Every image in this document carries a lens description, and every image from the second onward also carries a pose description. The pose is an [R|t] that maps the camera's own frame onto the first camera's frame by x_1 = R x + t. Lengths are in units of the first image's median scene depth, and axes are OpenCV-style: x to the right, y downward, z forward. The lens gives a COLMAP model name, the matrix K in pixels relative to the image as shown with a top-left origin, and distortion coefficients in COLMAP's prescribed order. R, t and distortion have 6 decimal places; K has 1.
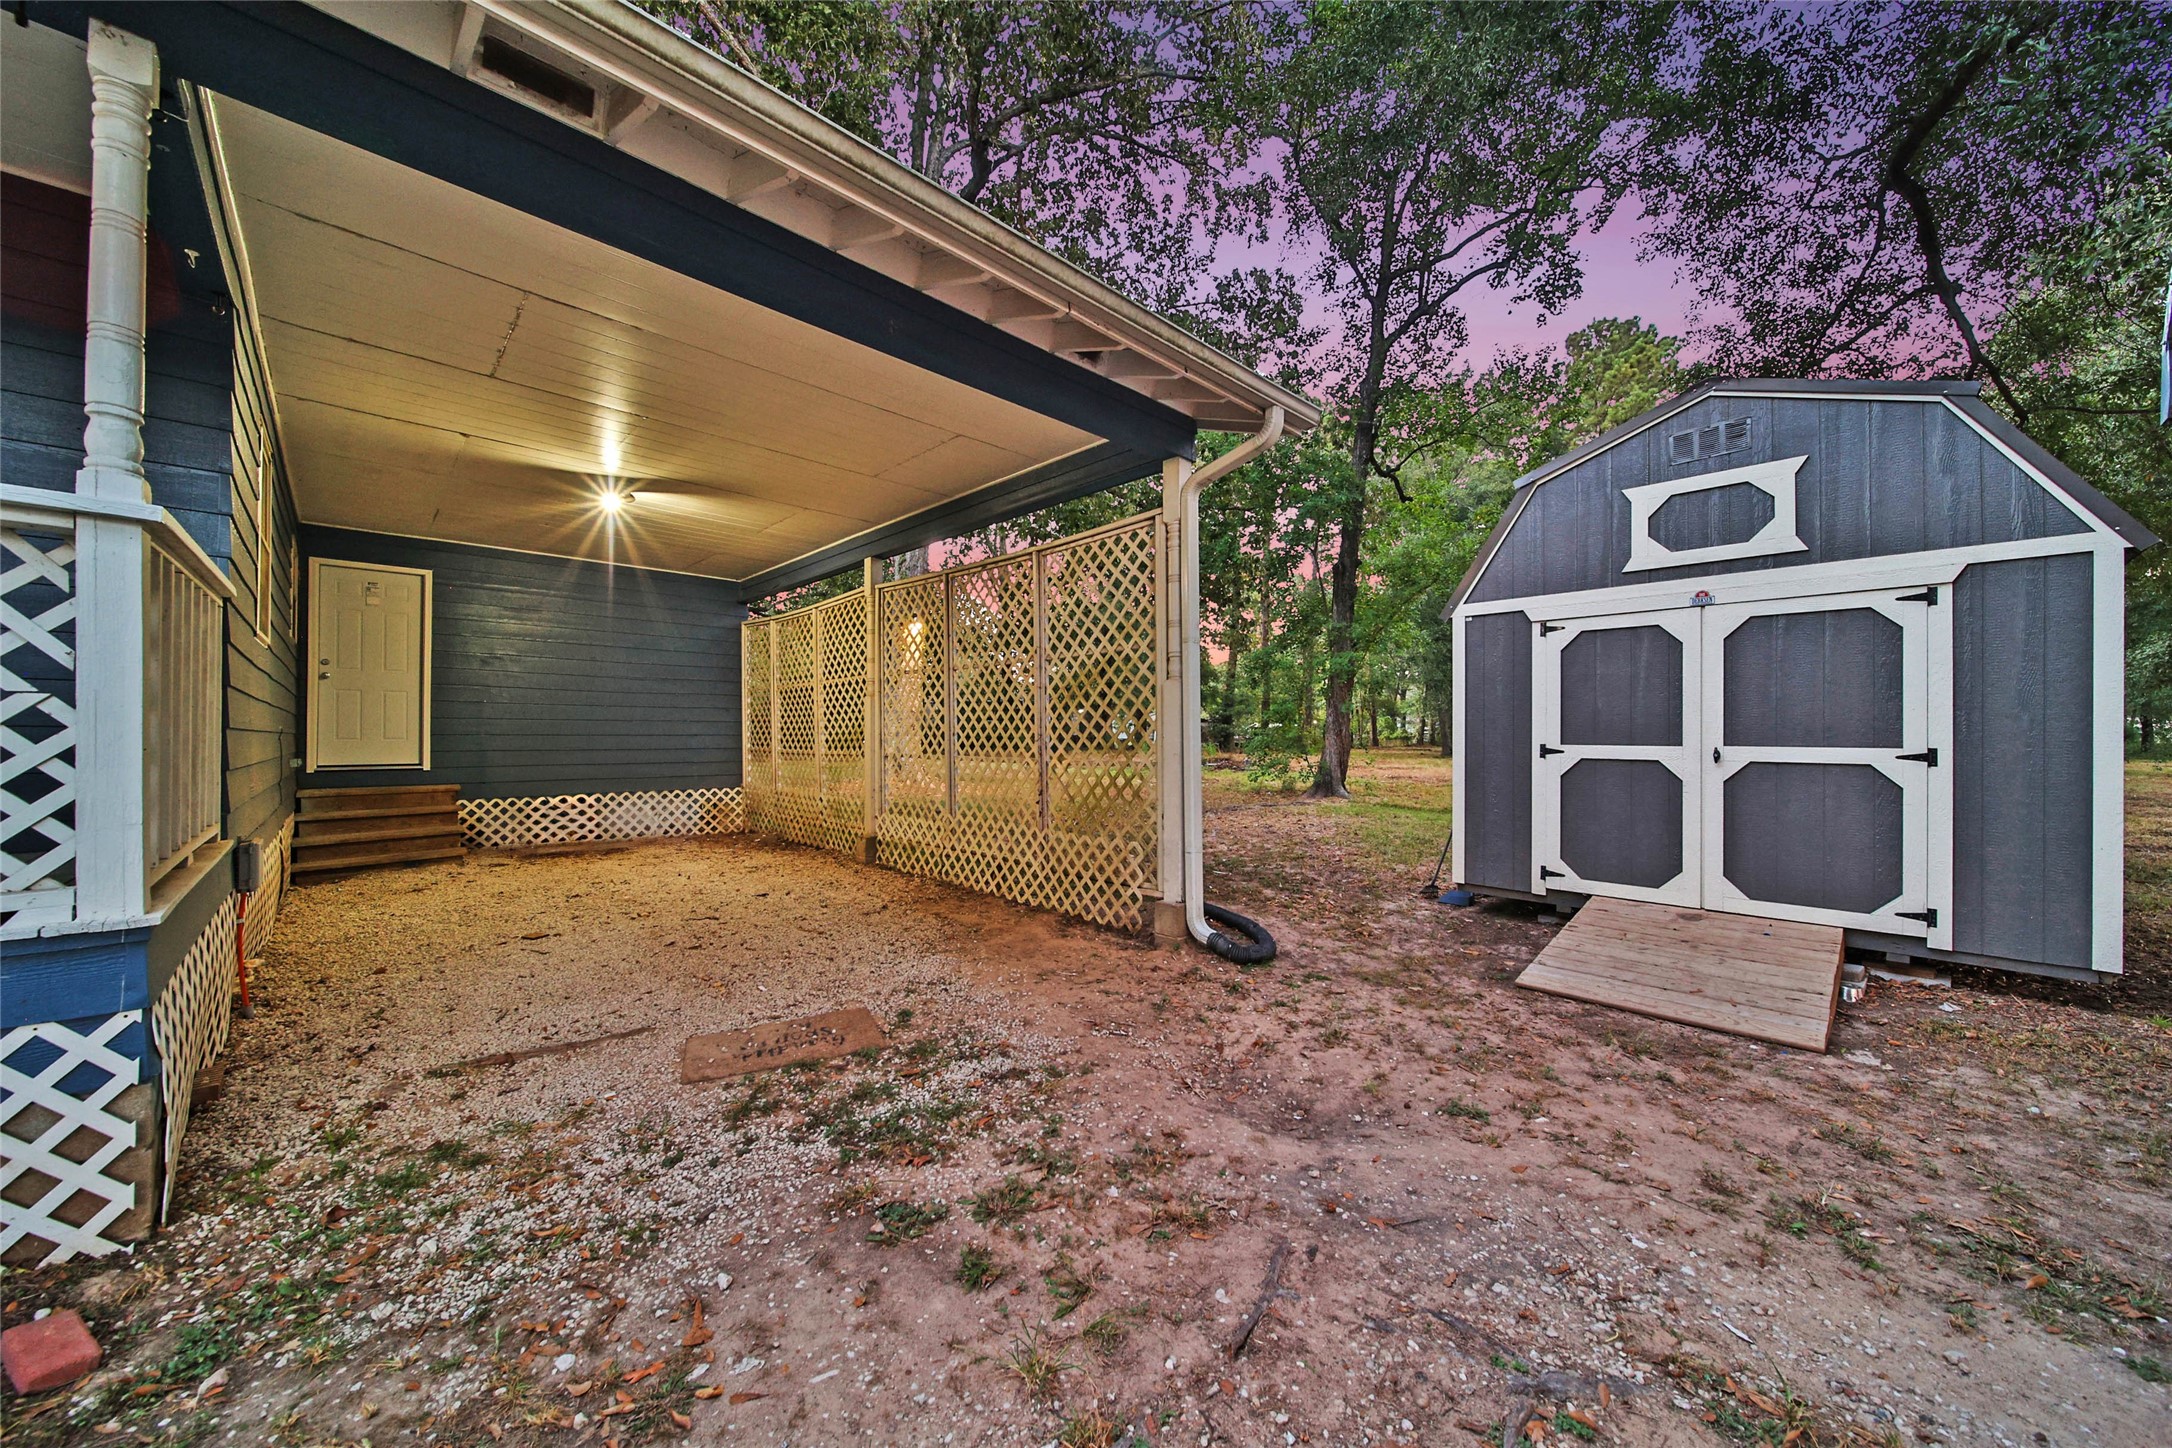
lens RADIAL K [[777.3, 0, 1089.7], [0, 777.3, 728.9], [0, 0, 1]] dist [-0.000495, -0.000046]
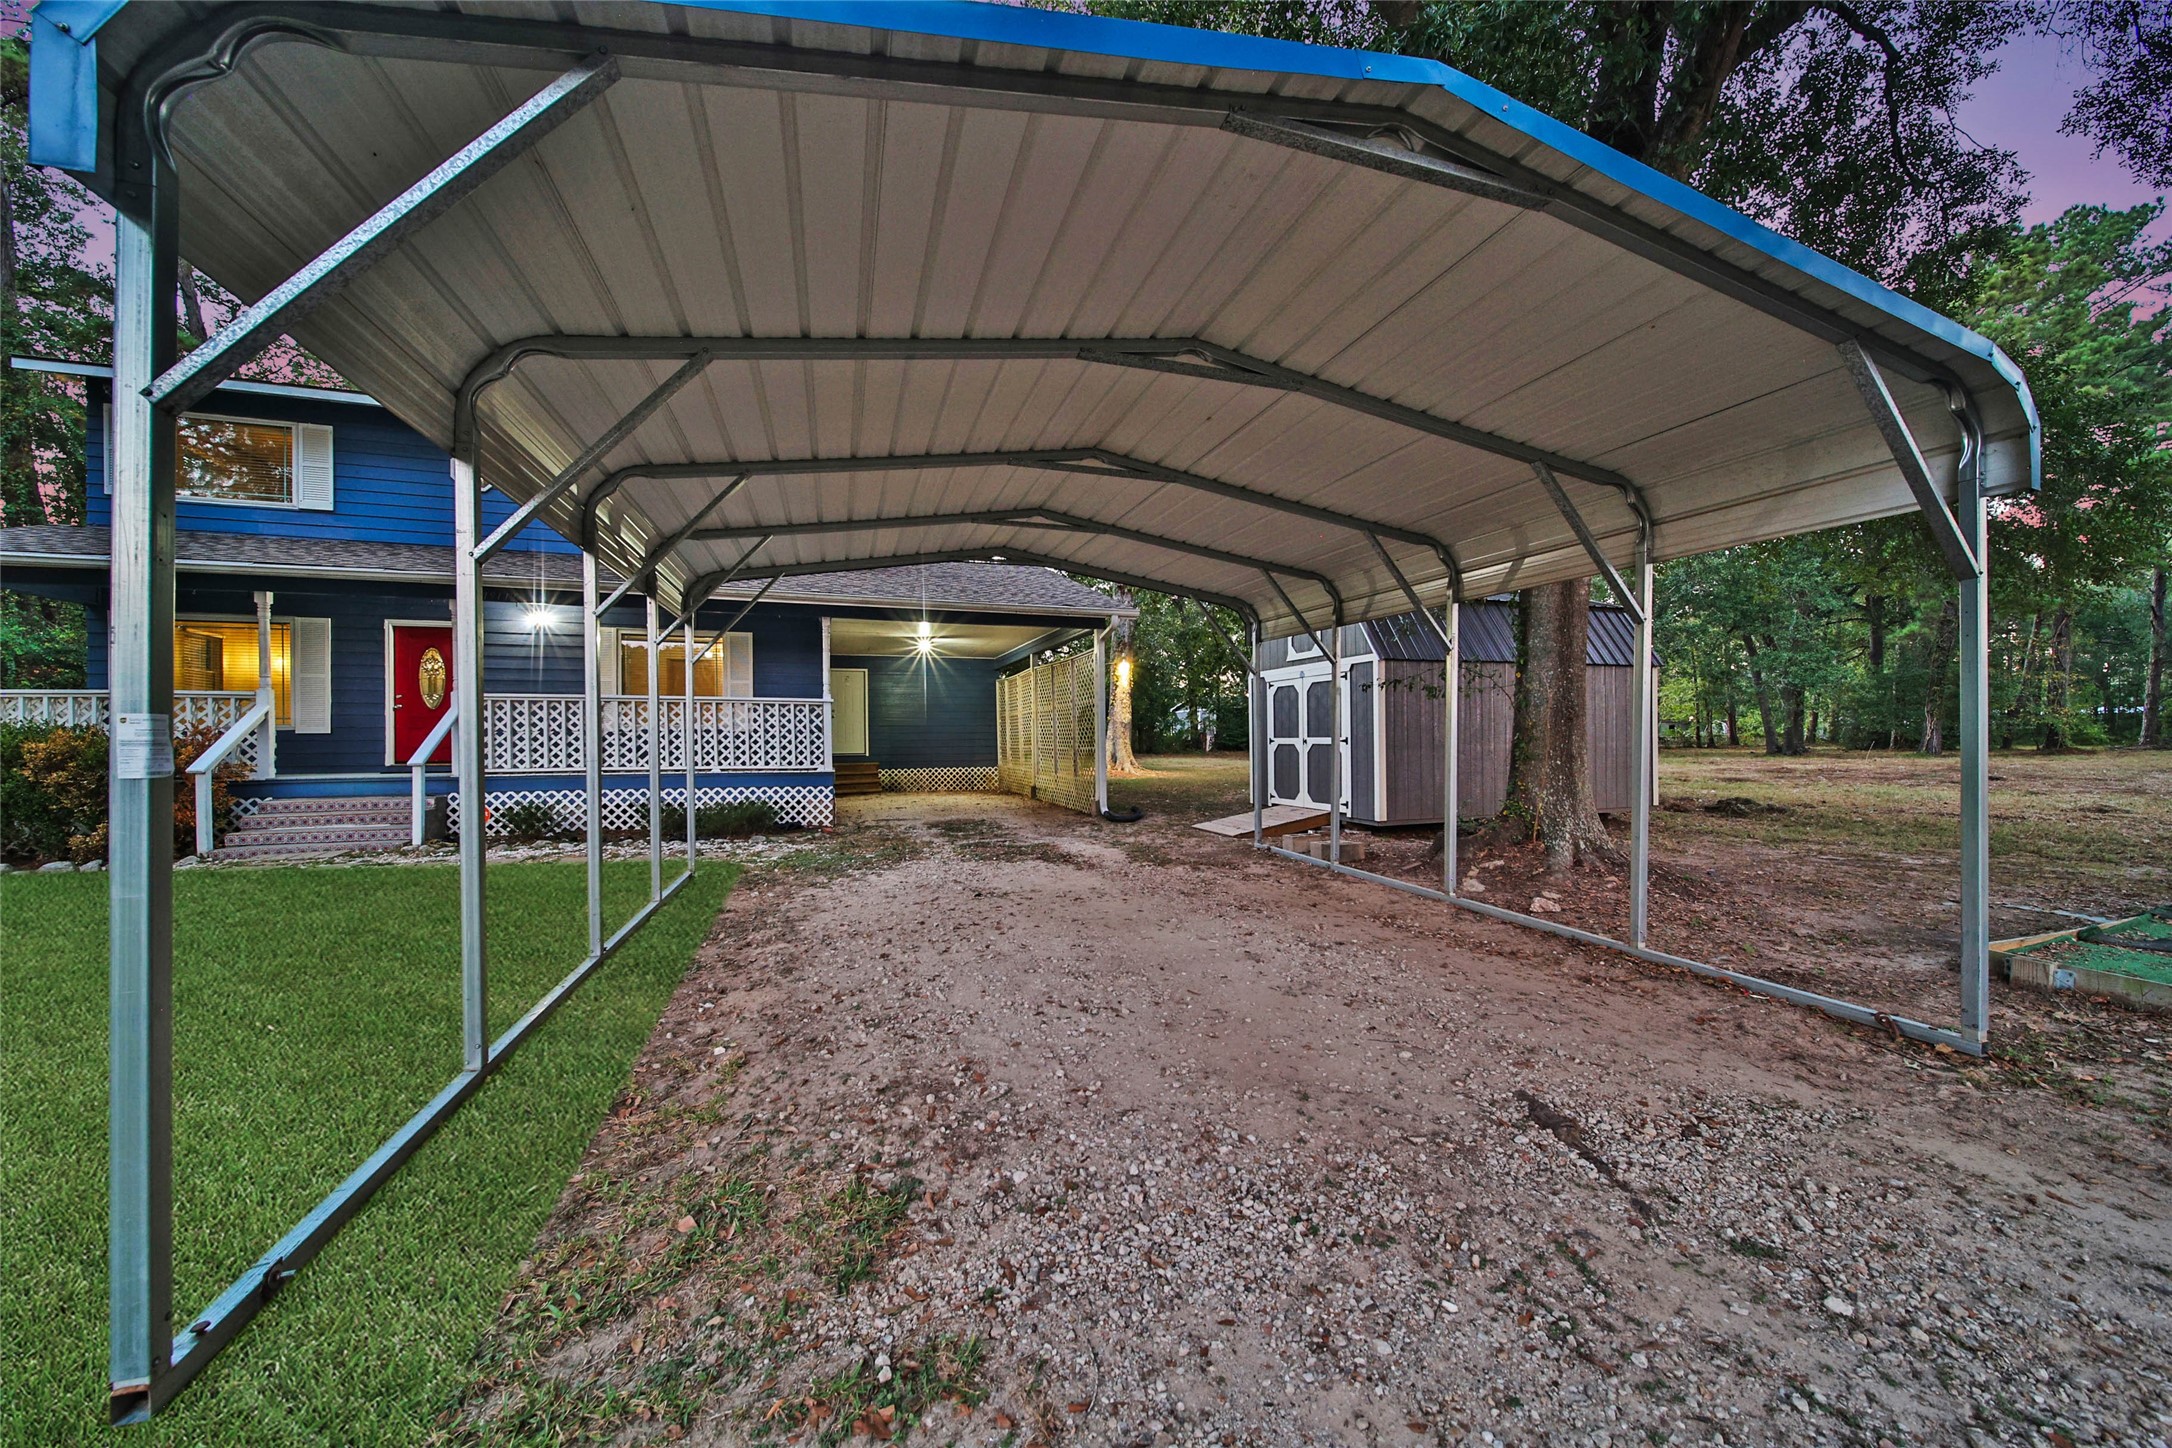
lens RADIAL K [[777.3, 0, 1089.7], [0, 777.3, 728.9], [0, 0, 1]] dist [-0.000495, -0.000046]
pose [[0.910096, -0.017499, -0.414029, 1.143901], [0.013827, 0.999834, -0.011865, 0.014861], [0.414168, 0.005074, 0.910187, -1.346504]]
